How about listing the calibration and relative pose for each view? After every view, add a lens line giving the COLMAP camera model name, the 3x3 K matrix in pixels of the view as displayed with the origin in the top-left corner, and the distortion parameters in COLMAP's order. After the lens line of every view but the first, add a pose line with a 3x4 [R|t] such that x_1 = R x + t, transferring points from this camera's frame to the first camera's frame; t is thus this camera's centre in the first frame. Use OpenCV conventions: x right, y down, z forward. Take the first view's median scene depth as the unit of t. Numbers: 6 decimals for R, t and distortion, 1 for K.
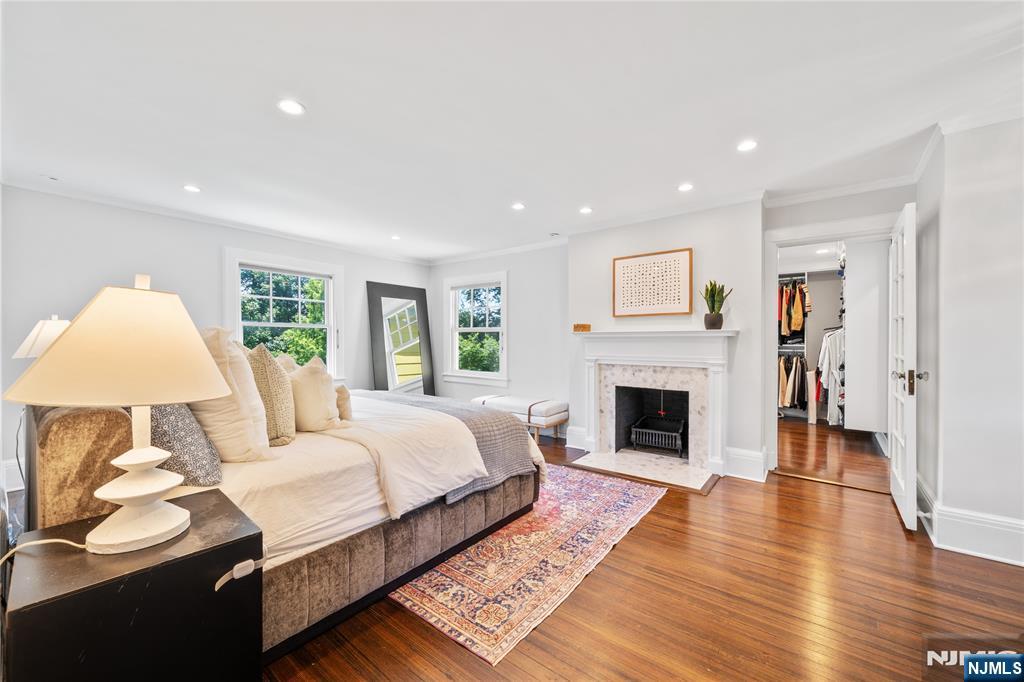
lens RADIAL K [[395.3, 0, 513.9], [0, 395.3, 341.5], [0, 0, 1]] dist [0.000124, -0.000006]
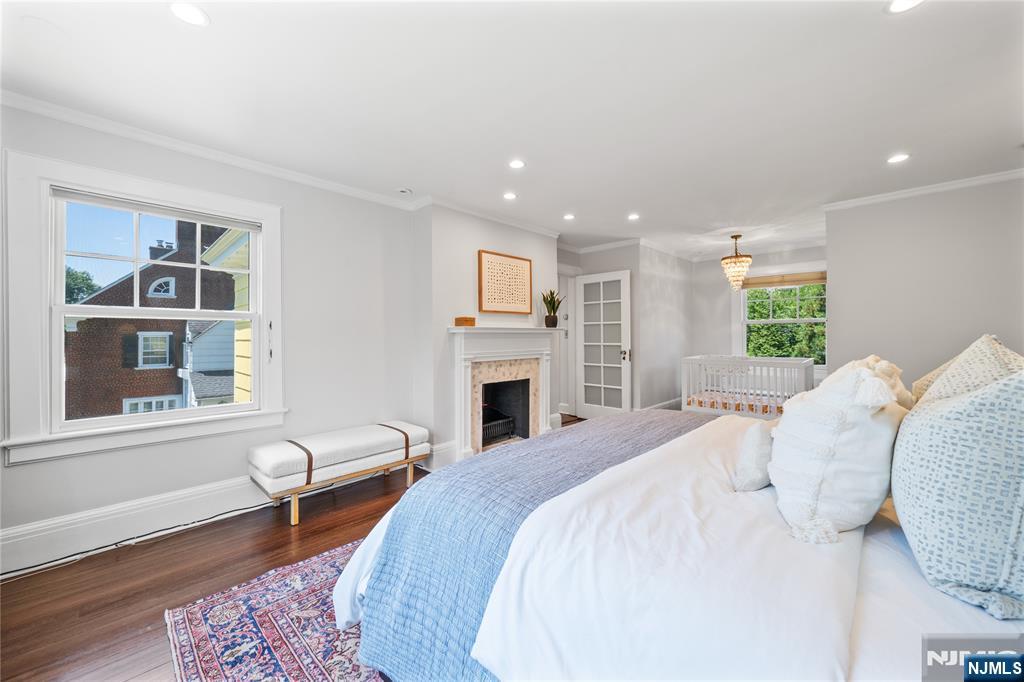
lens RADIAL K [[395.3, 0, 512.5], [0, 395.3, 335.1], [0, 0, 1]] dist [0.000124, -0.000006]
pose [[0.106818, 0.003095, 0.994274, -0.709510], [0.010505, 0.999936, -0.004241, -0.001226], [-0.994223, 0.010897, 0.106779, 0.859037]]
